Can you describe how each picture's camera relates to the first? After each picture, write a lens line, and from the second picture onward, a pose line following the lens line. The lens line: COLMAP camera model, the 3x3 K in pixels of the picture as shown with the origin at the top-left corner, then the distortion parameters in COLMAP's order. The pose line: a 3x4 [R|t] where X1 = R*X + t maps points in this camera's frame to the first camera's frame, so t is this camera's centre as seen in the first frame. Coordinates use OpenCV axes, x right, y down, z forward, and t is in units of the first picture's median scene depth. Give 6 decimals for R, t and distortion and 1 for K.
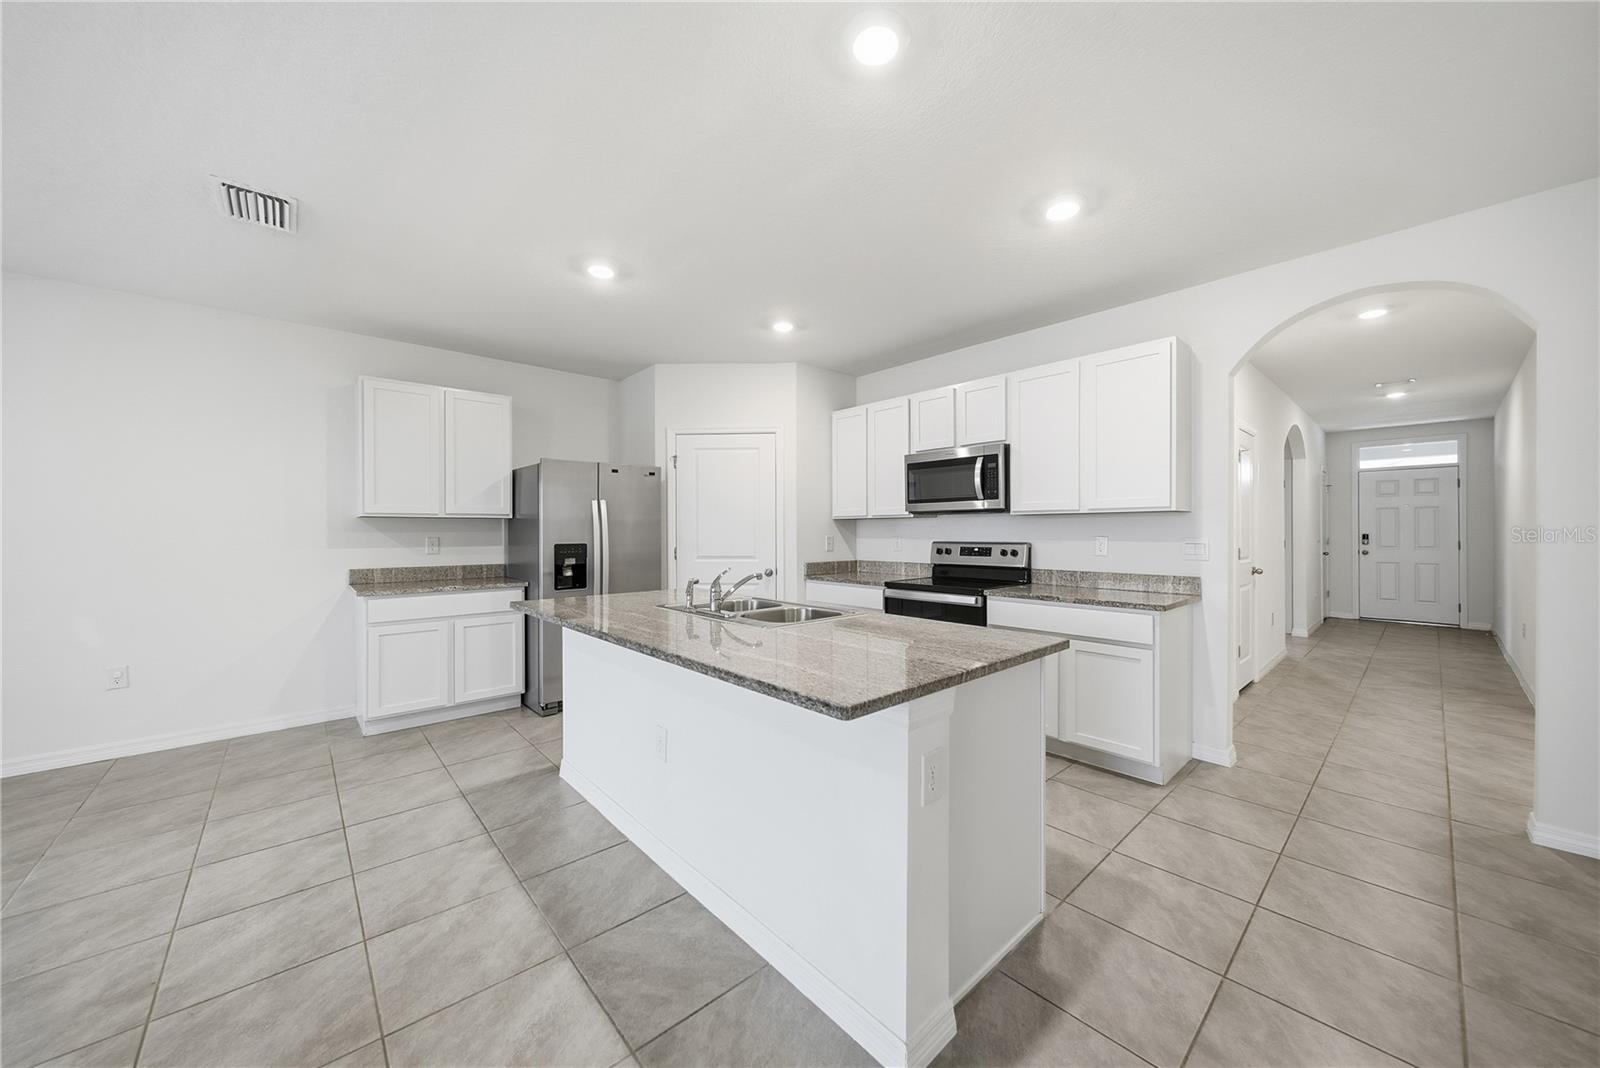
lens RADIAL K [[570.1, 0, 793.9], [0, 570.1, 531.2], [0, 0, 1]] dist [-0.002547, -0.000318]
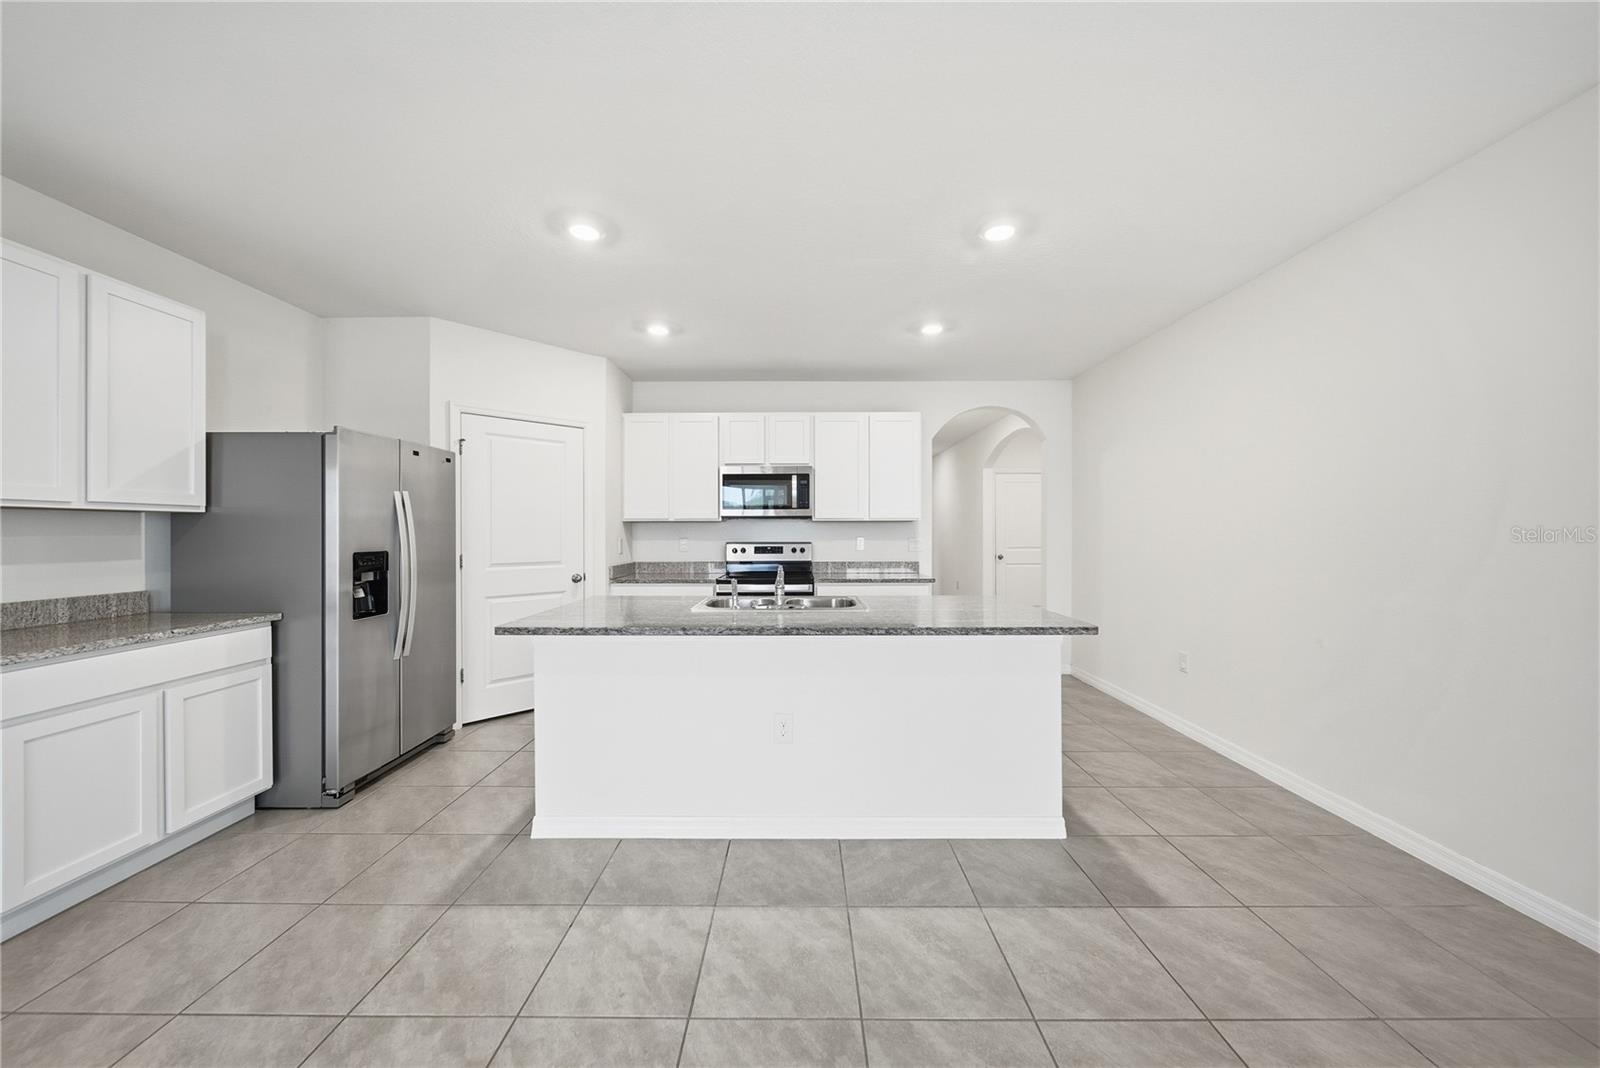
lens RADIAL K [[570.1, 0, 799.3], [0, 570.1, 528.2], [0, 0, 1]] dist [-0.002547, -0.000318]
pose [[0.667831, 0.005692, 0.744291, -0.574429], [0.000247, 0.999969, -0.007870, -0.001508], [-0.744313, 0.005440, 0.667809, 0.137260]]
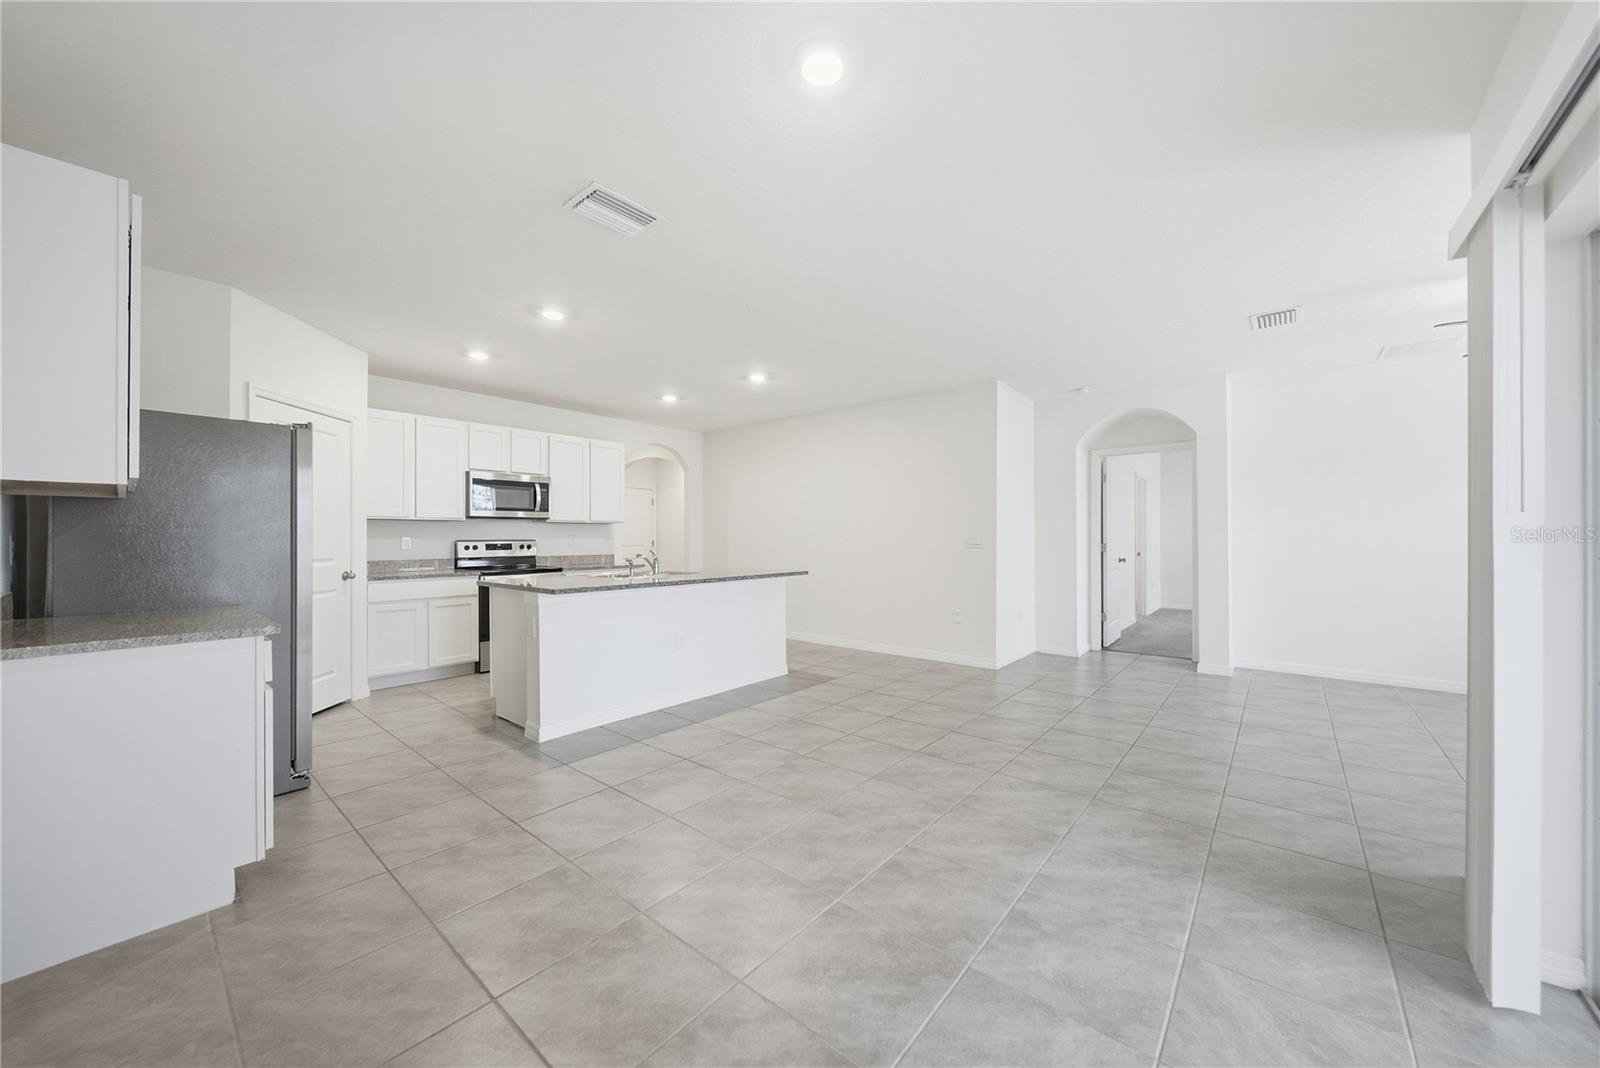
lens RADIAL K [[570.1, 0, 804.3], [0, 570.1, 535.6], [0, 0, 1]] dist [-0.002547, -0.000318]
pose [[-0.149580, 0.004191, 0.988741, -1.220789], [0.001523, 0.999991, -0.004008, 0.016012], [-0.988748, 0.000907, -0.149585, 0.490081]]
